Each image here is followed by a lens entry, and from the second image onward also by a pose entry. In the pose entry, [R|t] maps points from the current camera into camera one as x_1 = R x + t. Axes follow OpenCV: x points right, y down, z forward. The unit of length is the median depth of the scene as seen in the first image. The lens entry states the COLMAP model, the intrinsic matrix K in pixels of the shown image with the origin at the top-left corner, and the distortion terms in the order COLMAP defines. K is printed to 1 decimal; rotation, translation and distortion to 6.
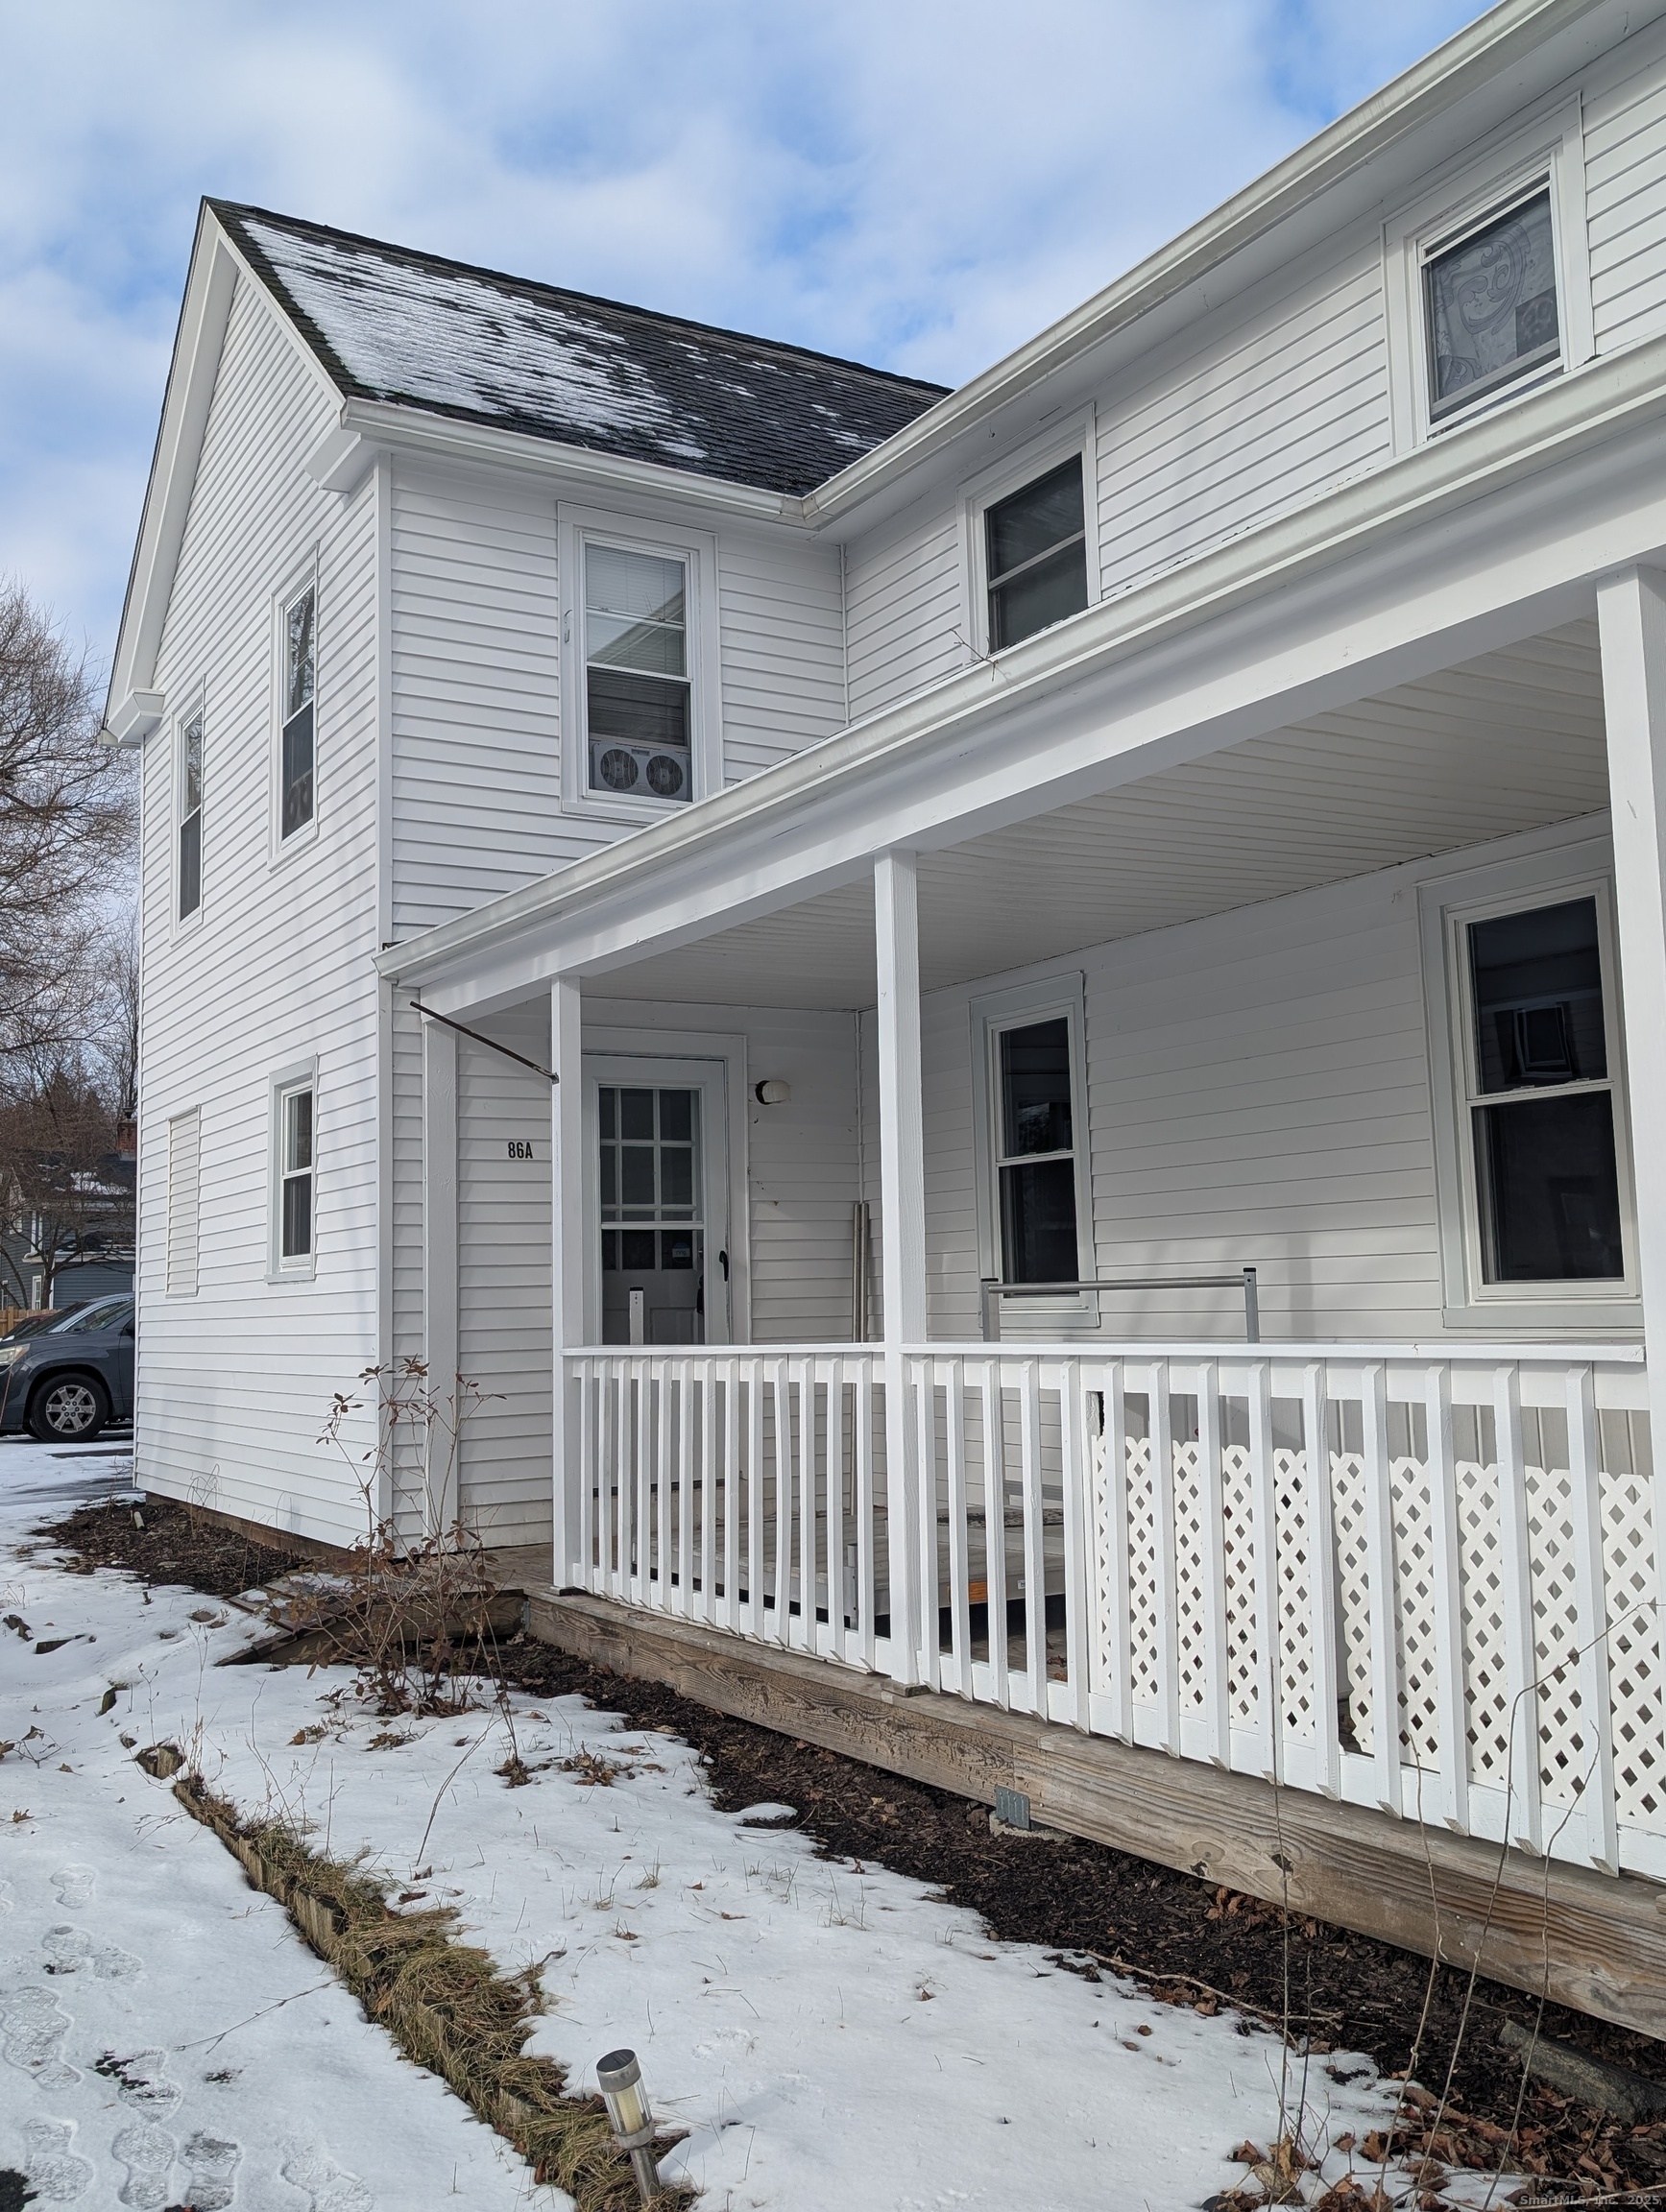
lens RADIAL K [[2240.6, 0, 833.0], [0, 2240.6, 1106.0], [0, 0, 1]] dist [0.121561, -0.387502]
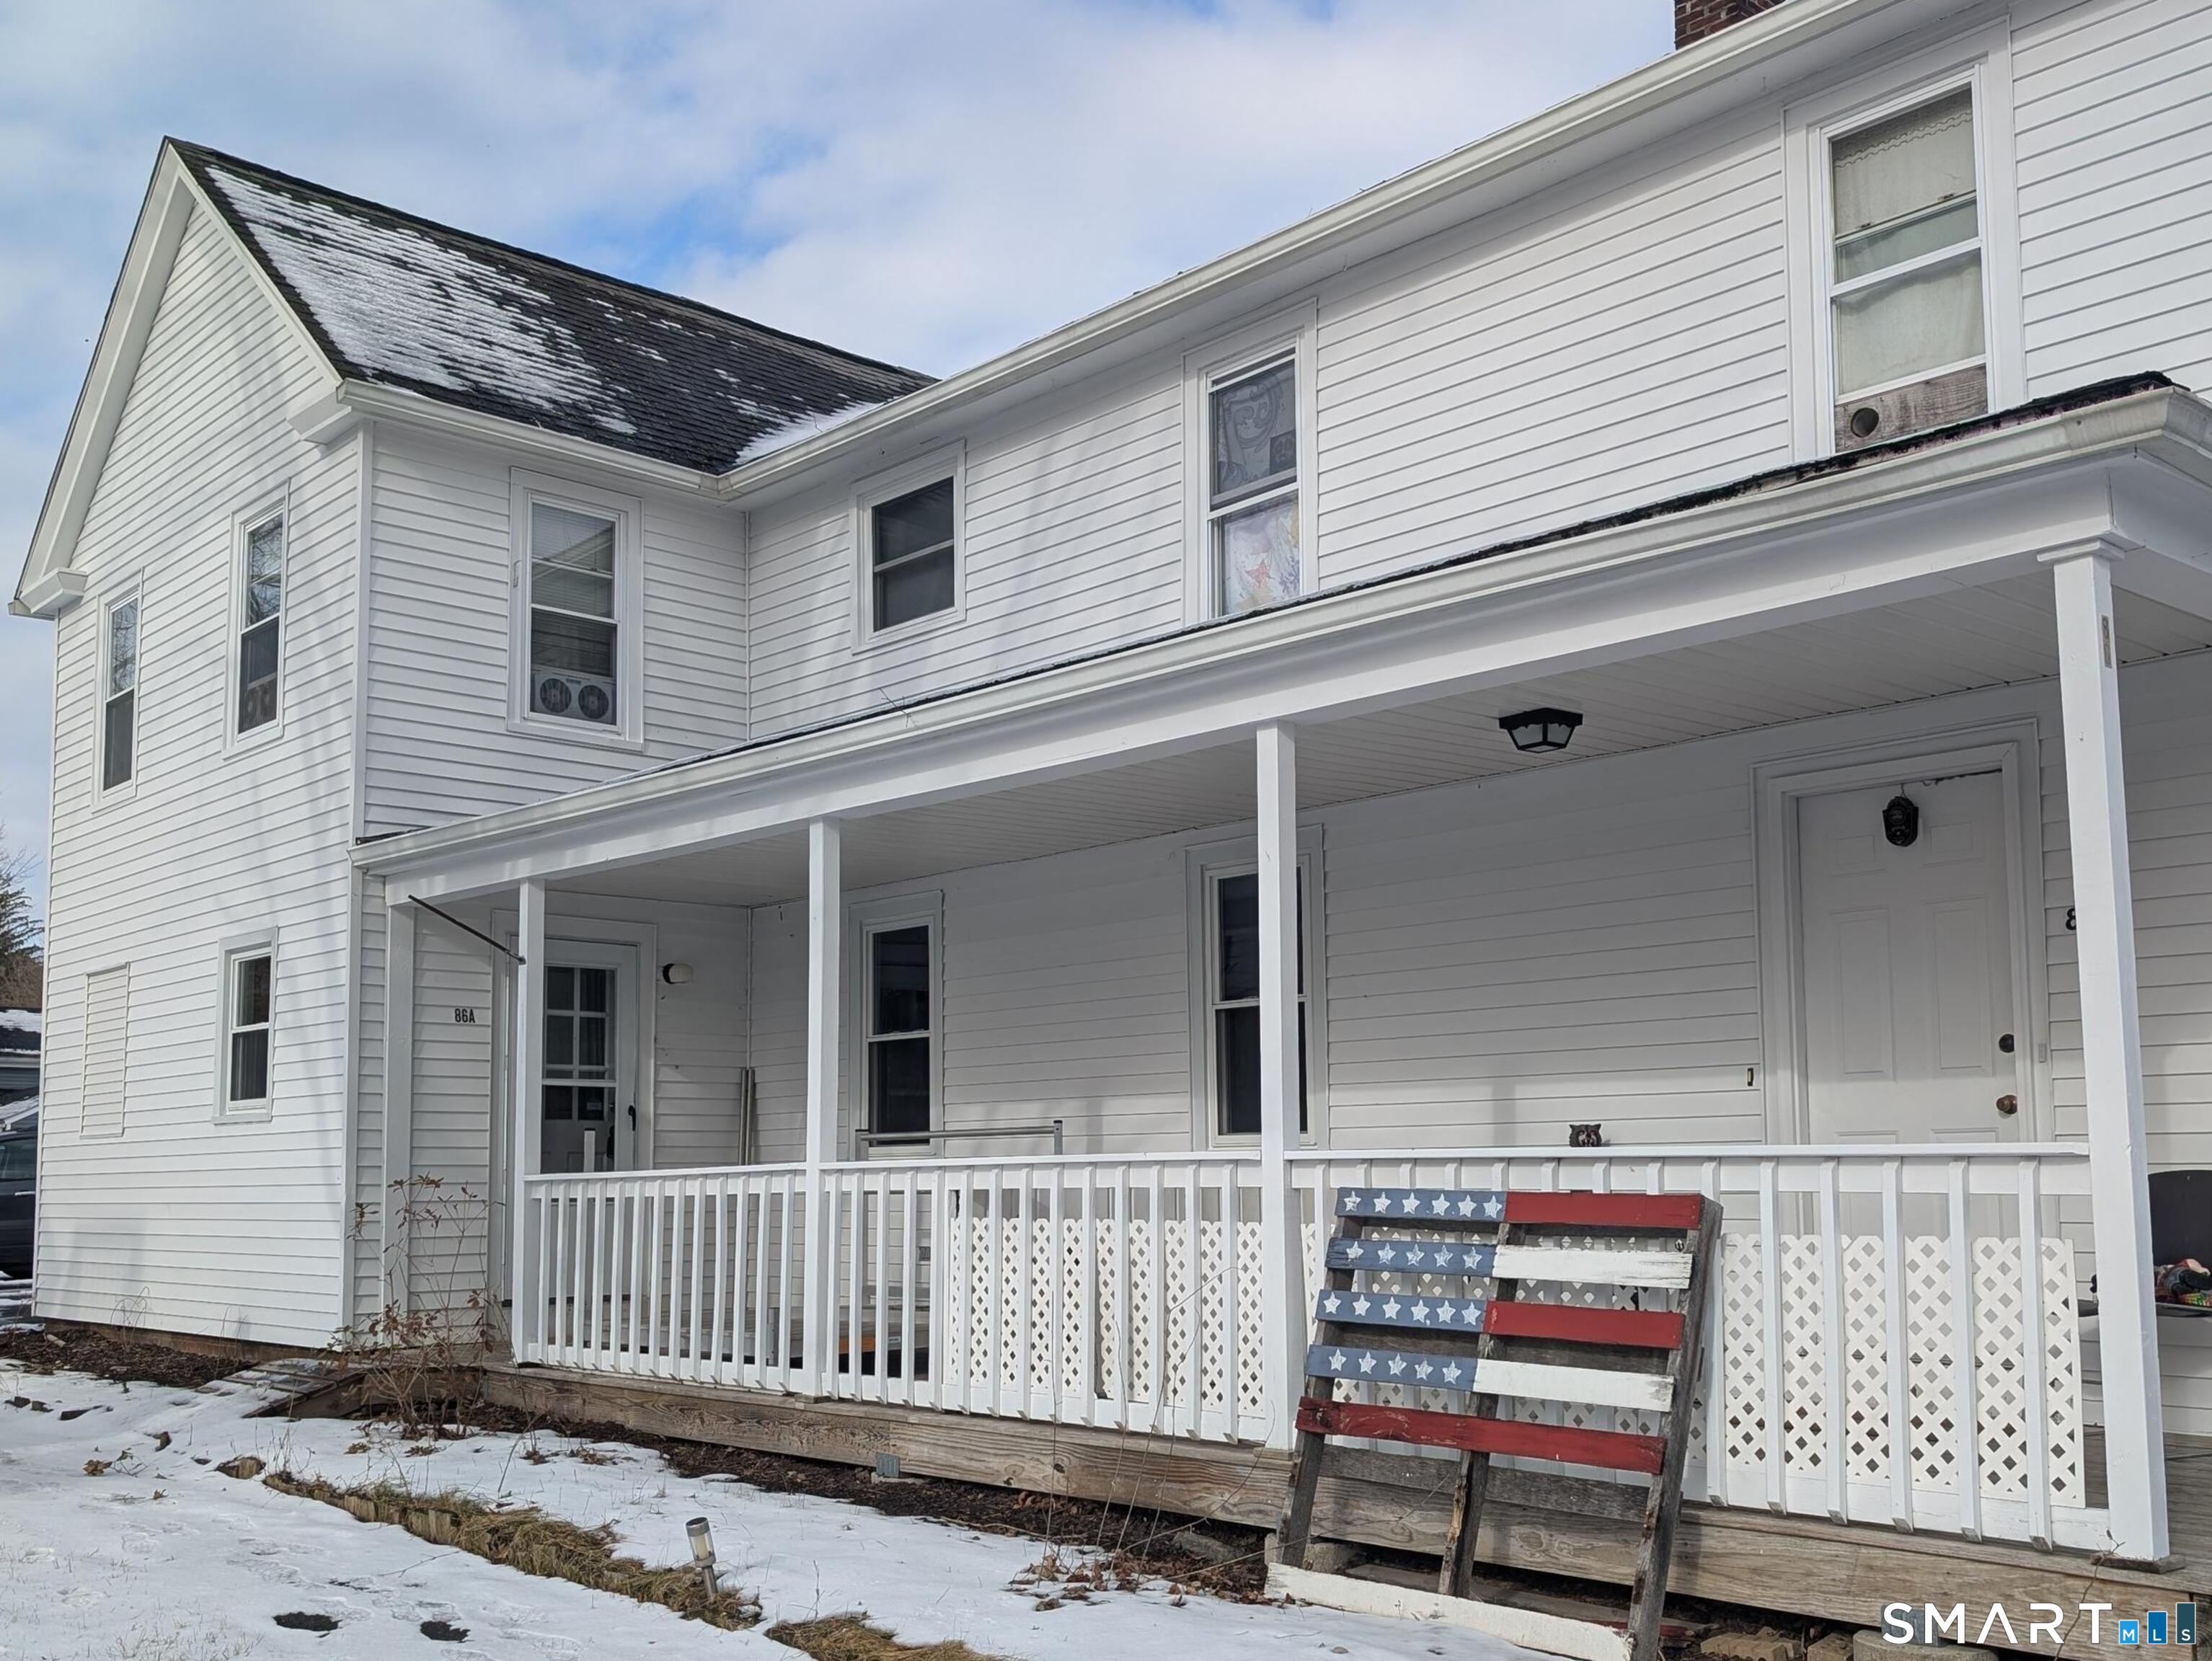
lens RADIAL K [[2096.9, 0, 1106.0], [0, 2096.9, 830.5], [0, 0, 1]] dist [-0.011614, -0.002773]
pose [[0.979551, 0.049954, 0.194894, -0.032696], [-0.035391, 0.996364, -0.077506, -0.005037], [-0.198057, 0.069023, 0.977757, -0.196548]]
